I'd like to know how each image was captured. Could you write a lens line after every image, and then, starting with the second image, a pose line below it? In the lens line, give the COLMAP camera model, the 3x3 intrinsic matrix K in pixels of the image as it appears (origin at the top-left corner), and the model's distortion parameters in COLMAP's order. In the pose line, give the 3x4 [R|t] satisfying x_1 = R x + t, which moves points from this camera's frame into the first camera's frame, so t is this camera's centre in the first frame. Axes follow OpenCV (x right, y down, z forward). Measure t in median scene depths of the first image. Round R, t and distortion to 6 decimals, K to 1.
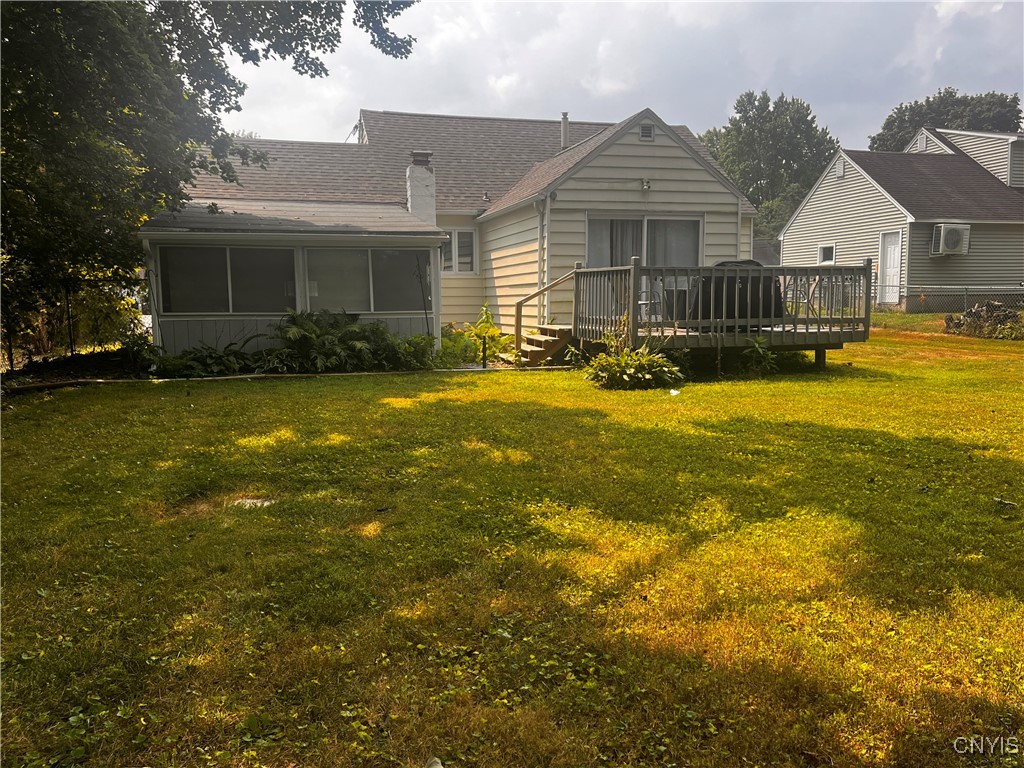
lens RADIAL K [[843.0, 0, 512.5], [0, 843.0, 384.7], [0, 0, 1]] dist [0.056530, -0.050211]
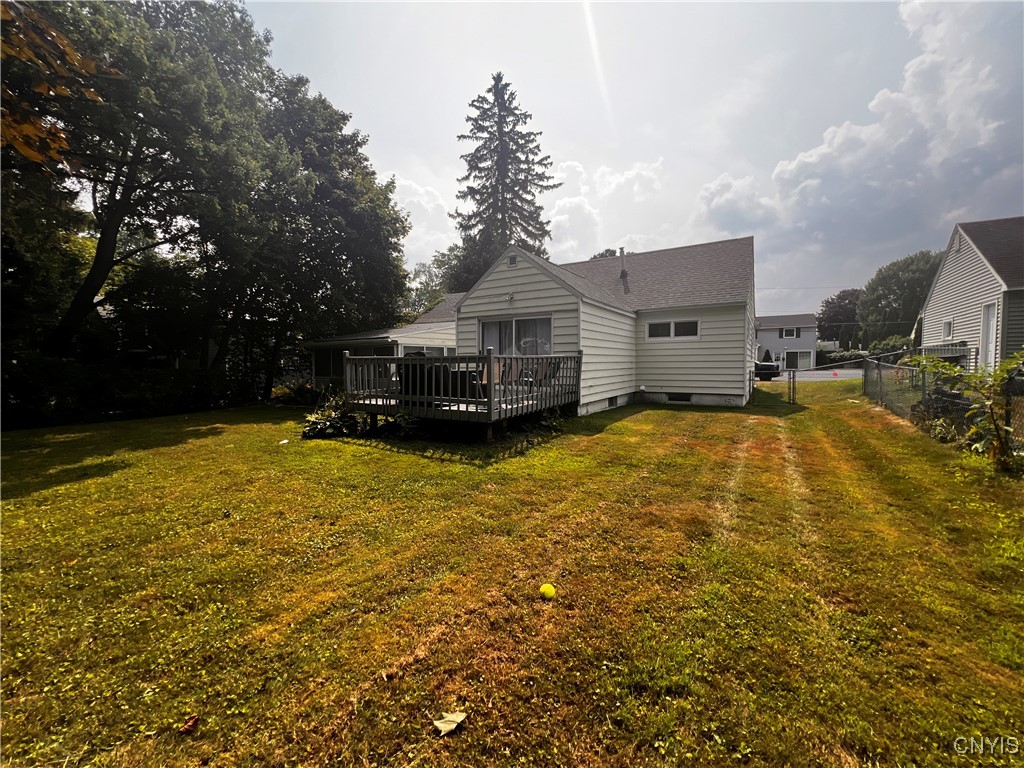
lens RADIAL K [[410.4, 0, 511.8], [0, 410.4, 373.9], [0, 0, 1]] dist [-0.002478, 0.000302]
pose [[0.678556, 0.026939, -0.734054, 0.608105], [-0.075583, 0.996583, -0.033295, -0.073735], [0.730650, 0.078075, 0.678274, 0.485411]]
